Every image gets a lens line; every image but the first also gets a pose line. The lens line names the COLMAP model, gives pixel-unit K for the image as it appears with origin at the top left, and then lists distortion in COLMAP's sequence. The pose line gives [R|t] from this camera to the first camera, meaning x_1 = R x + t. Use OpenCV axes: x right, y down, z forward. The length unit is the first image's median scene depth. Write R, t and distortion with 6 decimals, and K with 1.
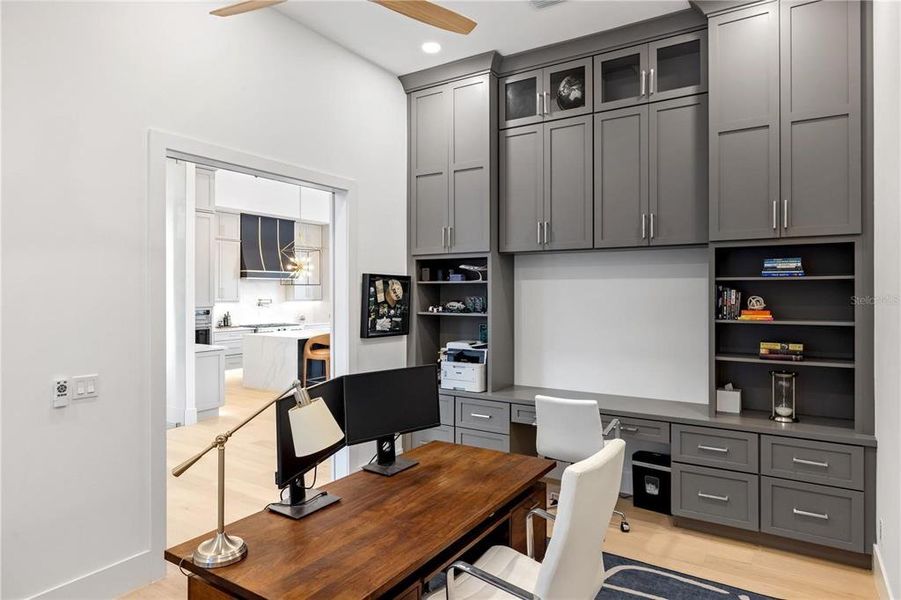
lens RADIAL K [[525.8, 0, 451.8], [0, 525.8, 288.9], [0, 0, 1]] dist [-0.001215, -0.001098]
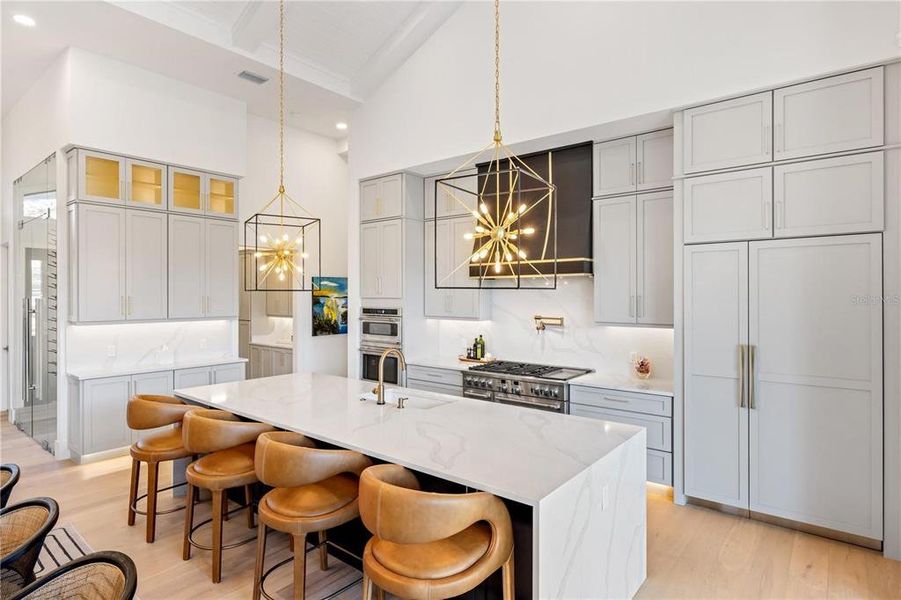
lens RADIAL K [[482.3, 0, 451.9], [0, 482.3, 292.3], [0, 0, 1]] dist [-0.001192, 0.000125]
pose [[-0.108267, -0.002305, -0.994119, 0.123001], [0.003194, 0.999991, -0.002666, -0.003912], [0.994117, -0.003463, -0.108259, 1.030607]]
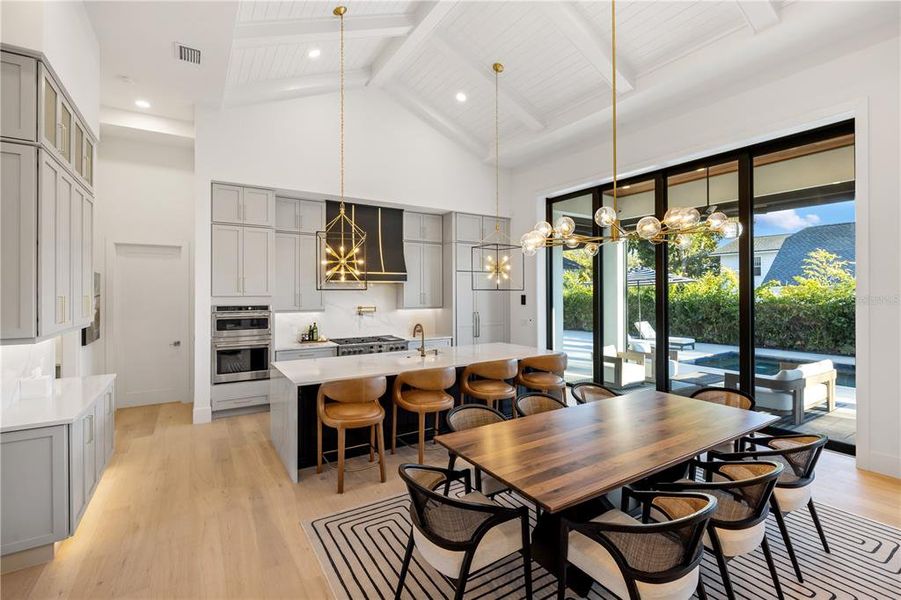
lens RADIAL K [[412.5, 0, 448.2], [0, 412.5, 293.0], [0, 0, 1]] dist [-0.002465, -0.000355]
pose [[0.906017, 0.001496, -0.423240, 0.033625], [0.000450, 0.999990, 0.004497, -0.005356], [0.423242, -0.004264, 0.906007, 0.508934]]
